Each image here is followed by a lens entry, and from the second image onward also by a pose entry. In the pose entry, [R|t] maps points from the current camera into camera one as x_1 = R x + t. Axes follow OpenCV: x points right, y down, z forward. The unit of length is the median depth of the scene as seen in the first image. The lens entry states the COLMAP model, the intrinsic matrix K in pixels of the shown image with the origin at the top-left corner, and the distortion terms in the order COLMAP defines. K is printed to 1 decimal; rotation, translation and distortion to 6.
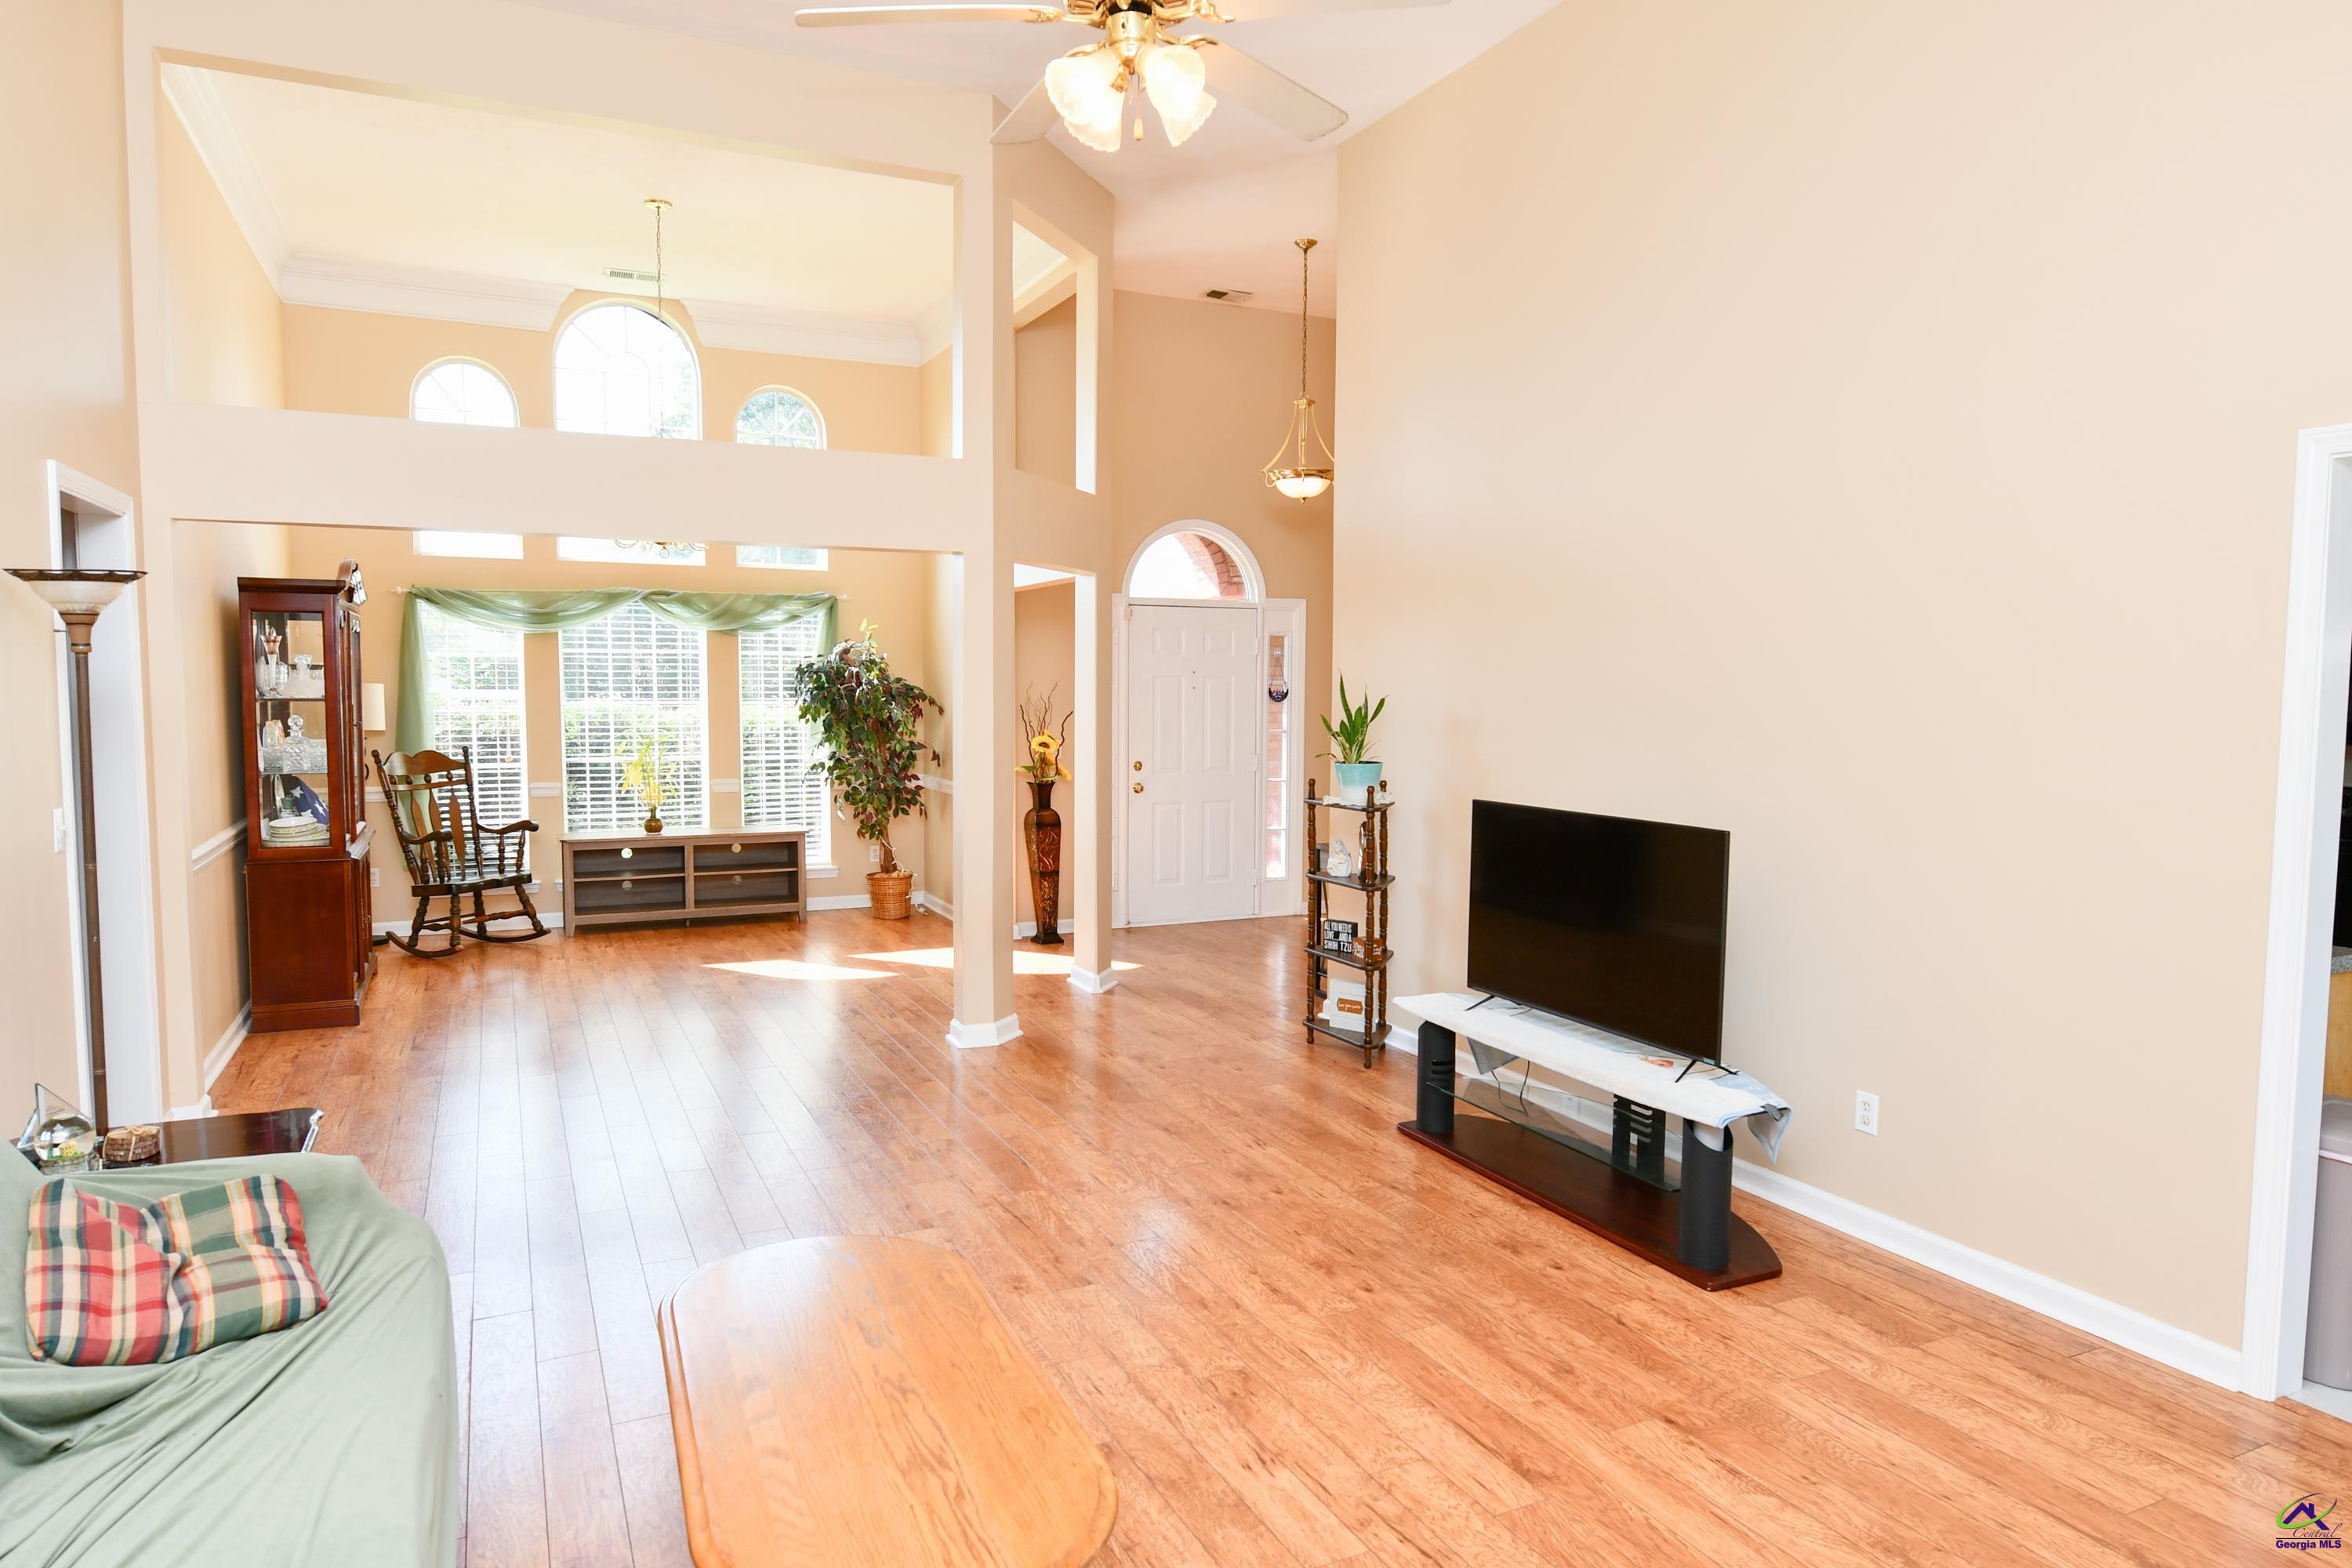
lens RADIAL K [[1432.3, 0, 1184.4], [0, 1432.3, 786.3], [0, 0, 1]] dist [-0.008092, 0.000574]
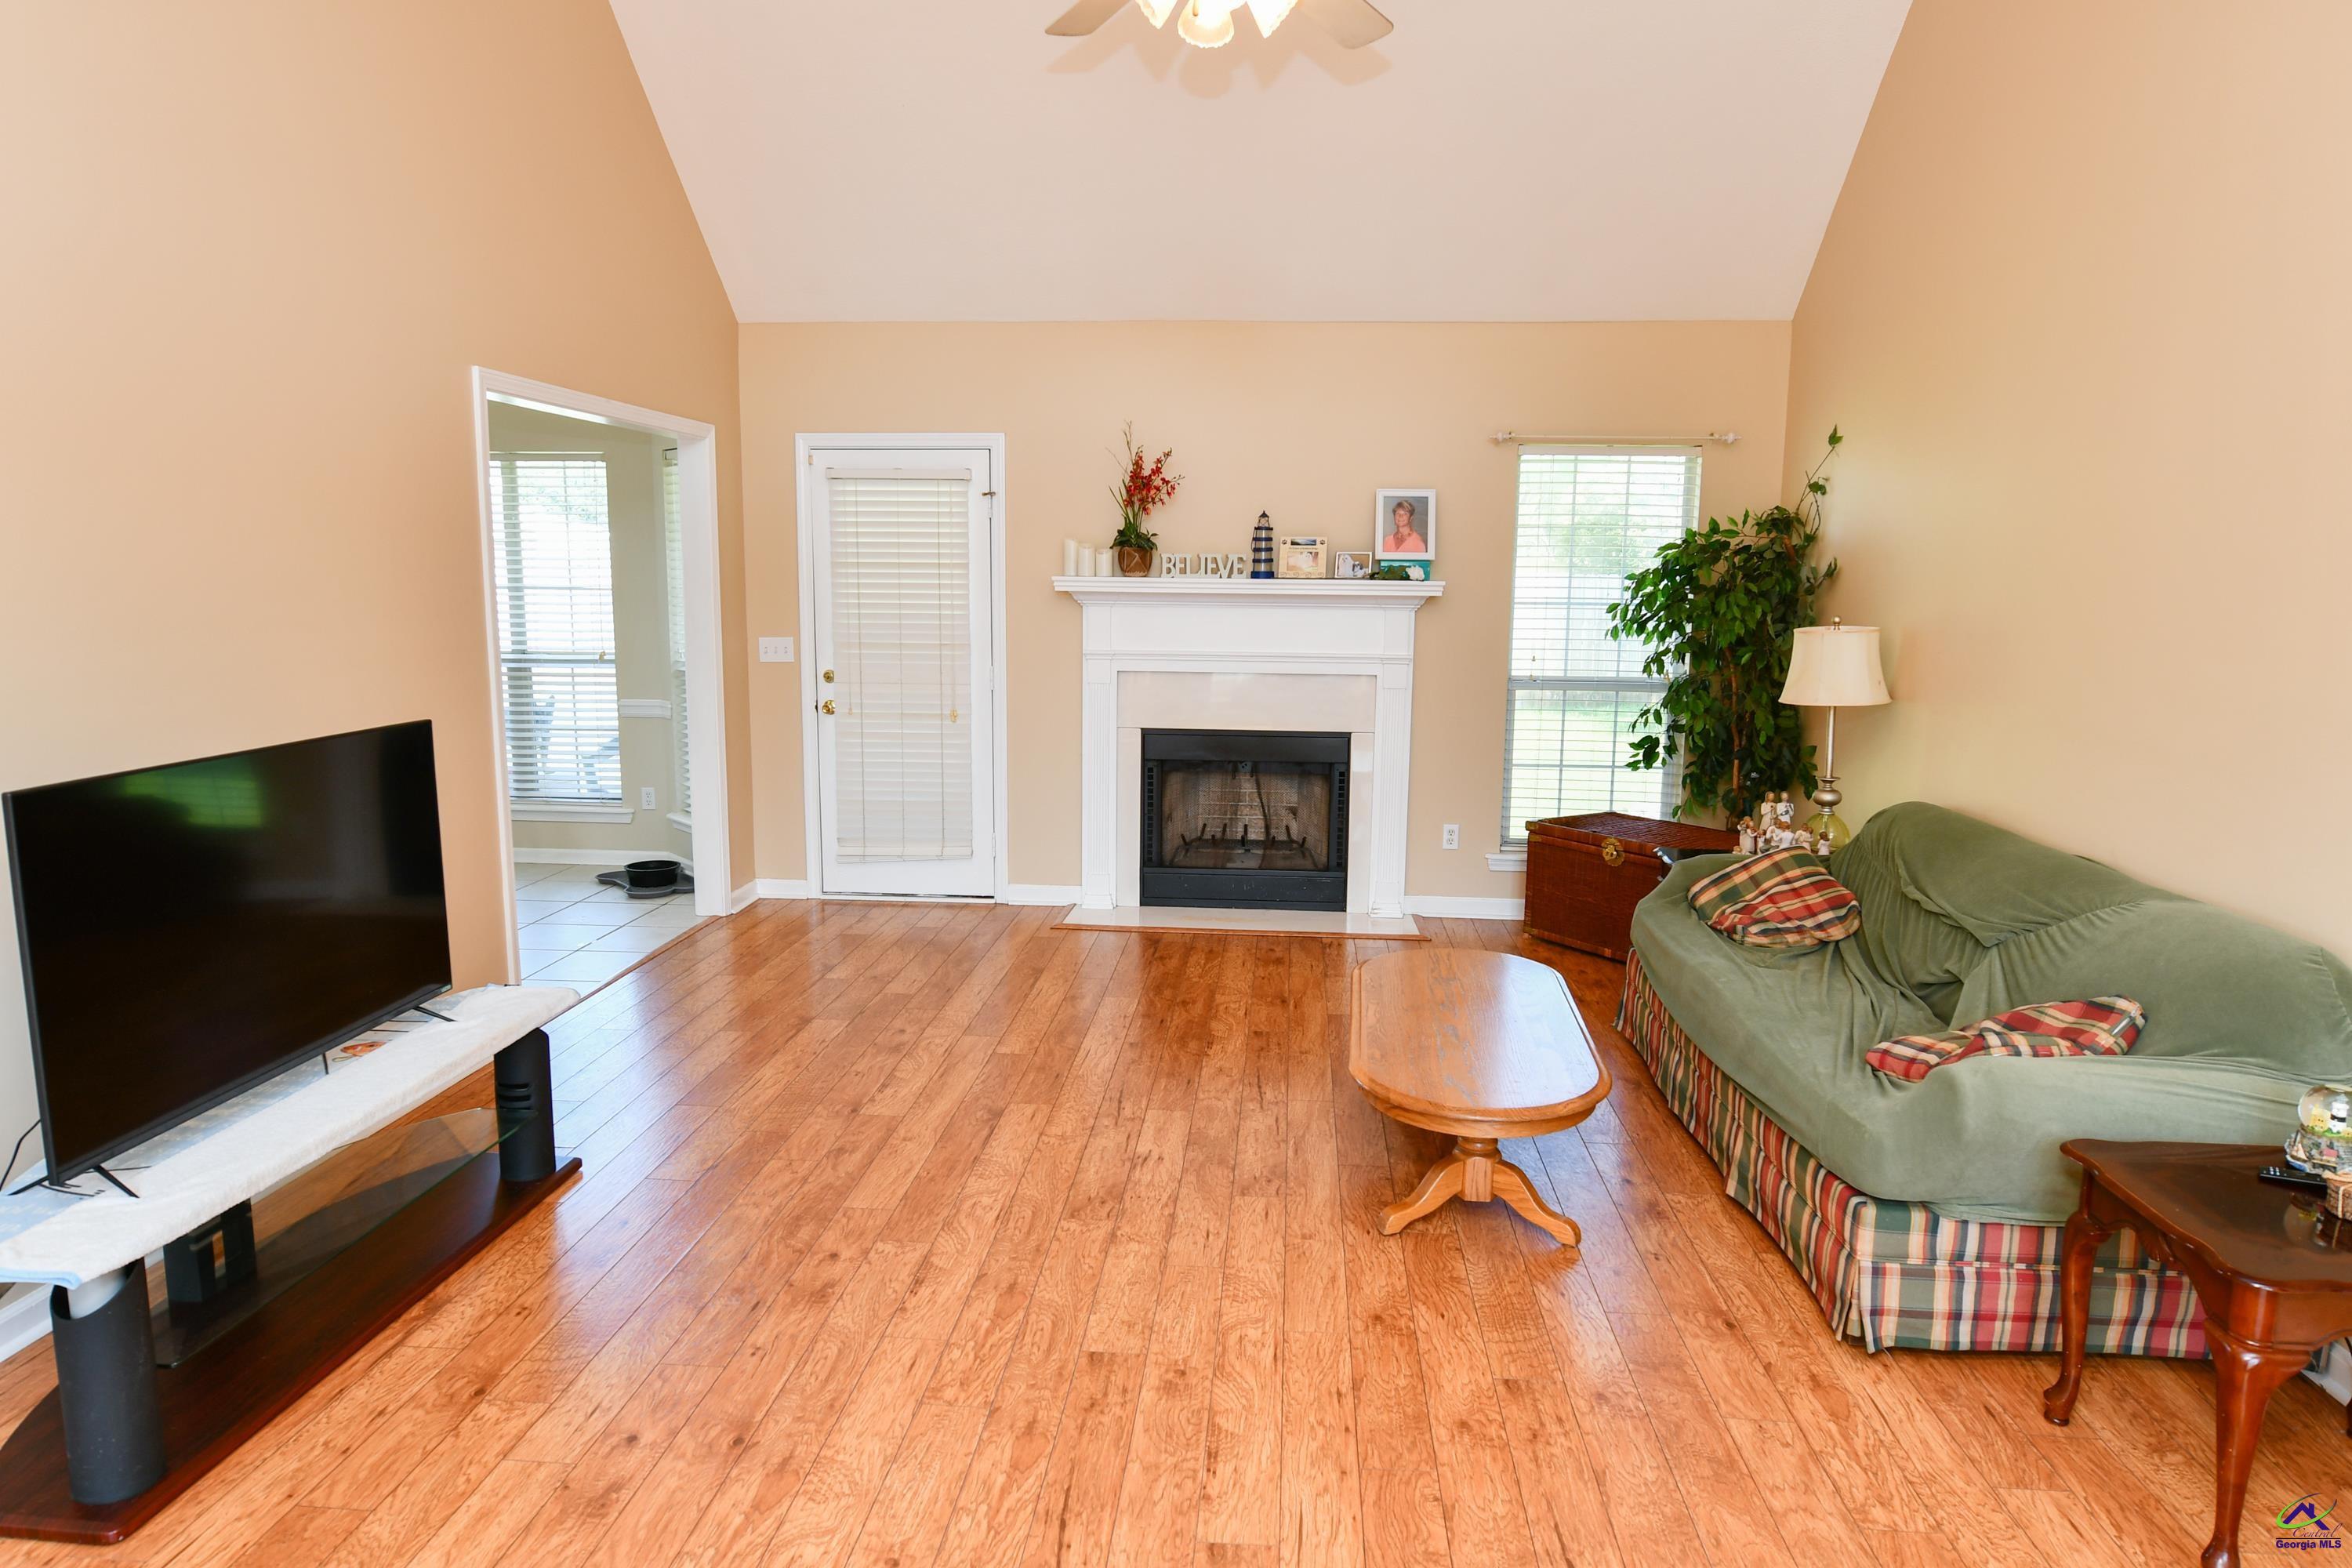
lens RADIAL K [[1432.3, 0, 1184.4], [0, 1432.3, 786.3], [0, 0, 1]] dist [-0.008092, 0.000574]
pose [[-0.864371, -0.090900, 0.494571, -0.198667], [0.021104, 0.976102, 0.216286, -0.047491], [-0.502412, 0.197389, -0.841795, 0.677682]]
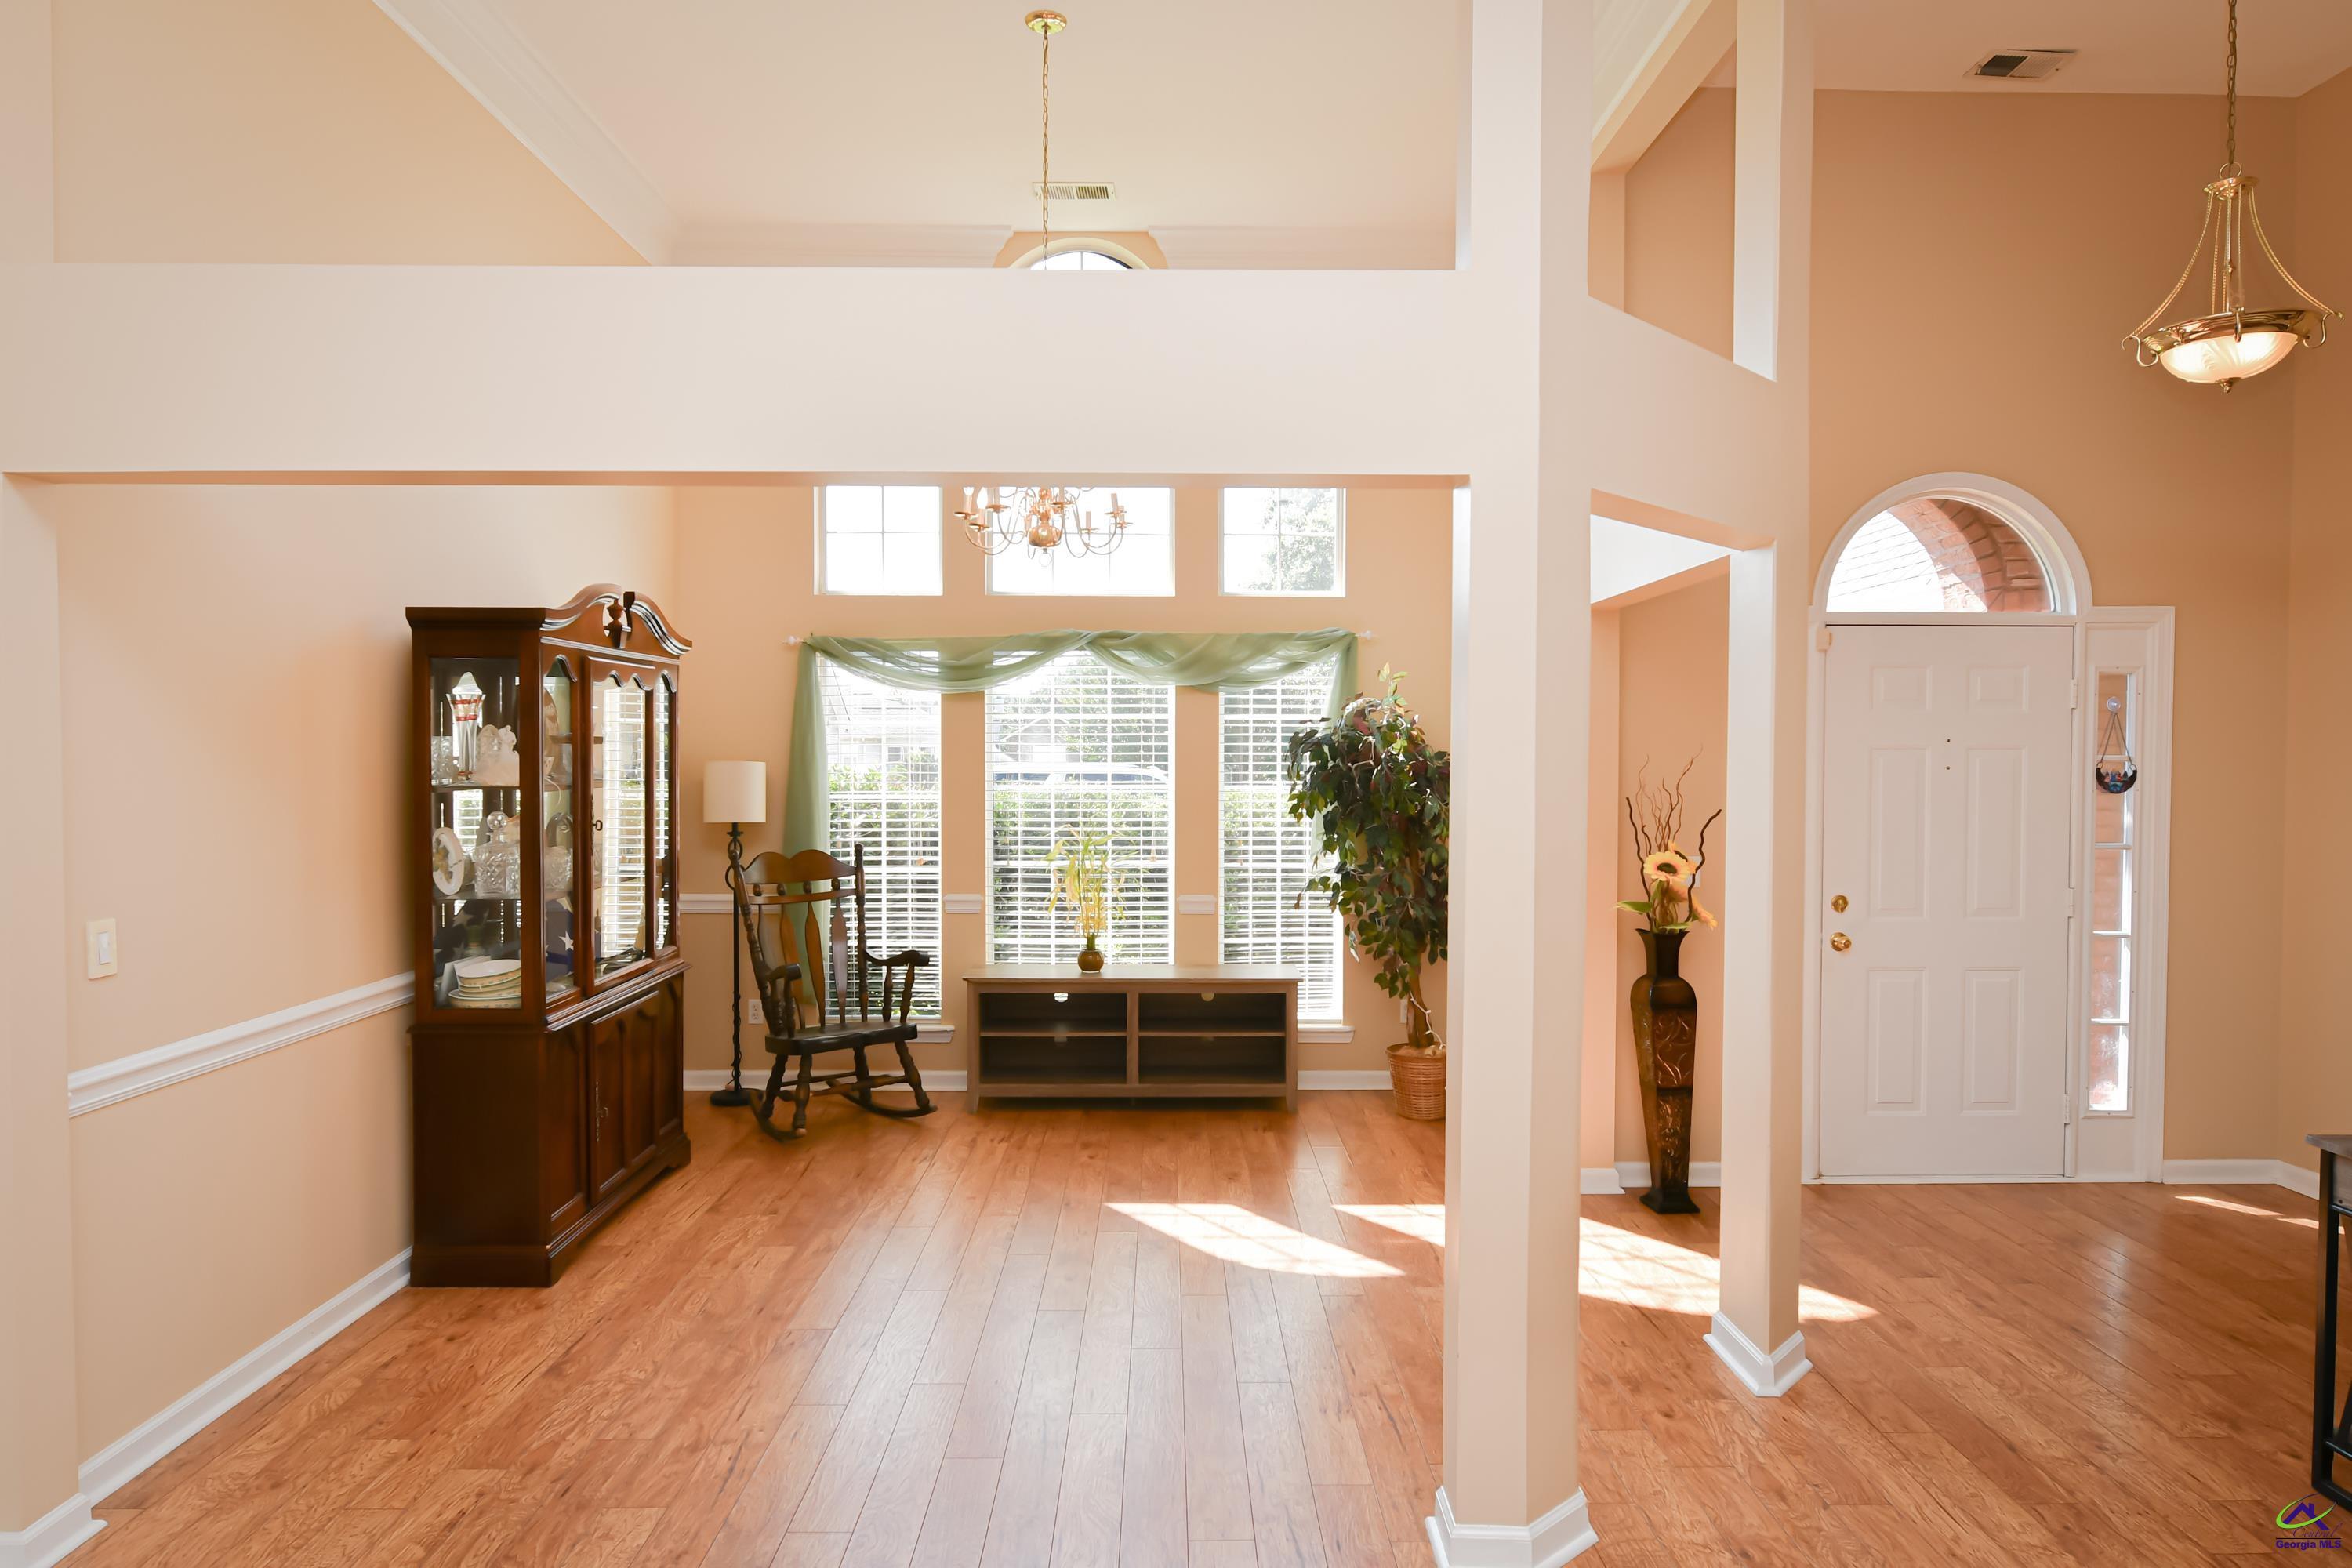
lens RADIAL K [[1432.3, 0, 1184.4], [0, 1432.3, 786.3], [0, 0, 1]] dist [-0.008092, 0.000574]
pose [[0.907176, 0.006152, -0.420706, -0.031839], [-0.027613, 0.998608, -0.044940, -0.029719], [0.419844, 0.052385, 0.906083, 0.389260]]
